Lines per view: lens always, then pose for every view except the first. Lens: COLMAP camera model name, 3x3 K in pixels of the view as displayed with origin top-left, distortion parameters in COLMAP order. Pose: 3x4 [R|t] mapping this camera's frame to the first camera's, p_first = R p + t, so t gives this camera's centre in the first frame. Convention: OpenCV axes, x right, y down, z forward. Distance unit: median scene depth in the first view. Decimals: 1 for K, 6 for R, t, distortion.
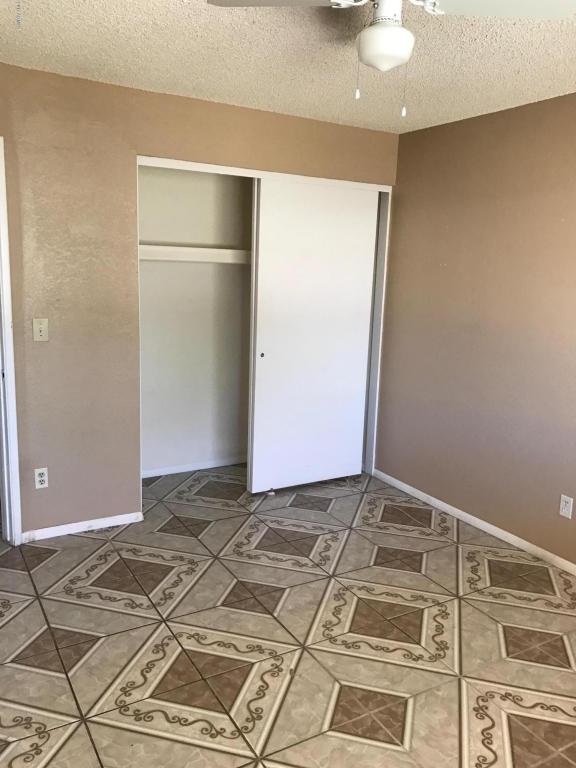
lens RADIAL K [[647.2, 0, 288.0], [0, 647.2, 384.0], [0, 0, 1]] dist [0.082270, -0.001823]
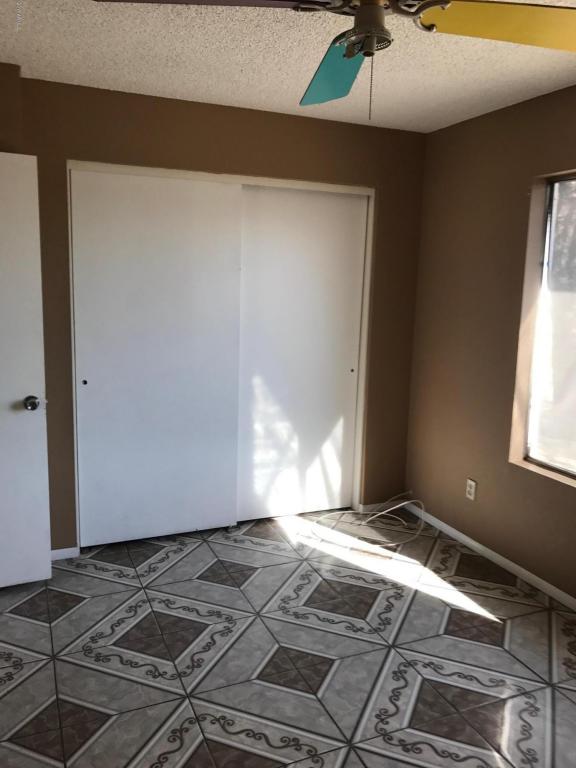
lens RADIAL K [[647.2, 0, 288.0], [0, 647.2, 384.0], [0, 0, 1]] dist [0.082270, -0.001823]
pose [[0.991337, 0.000128, -0.131340, 0.049399], [-0.003692, 0.999632, -0.026893, -0.020485], [0.131288, 0.027145, 0.990973, 0.147510]]
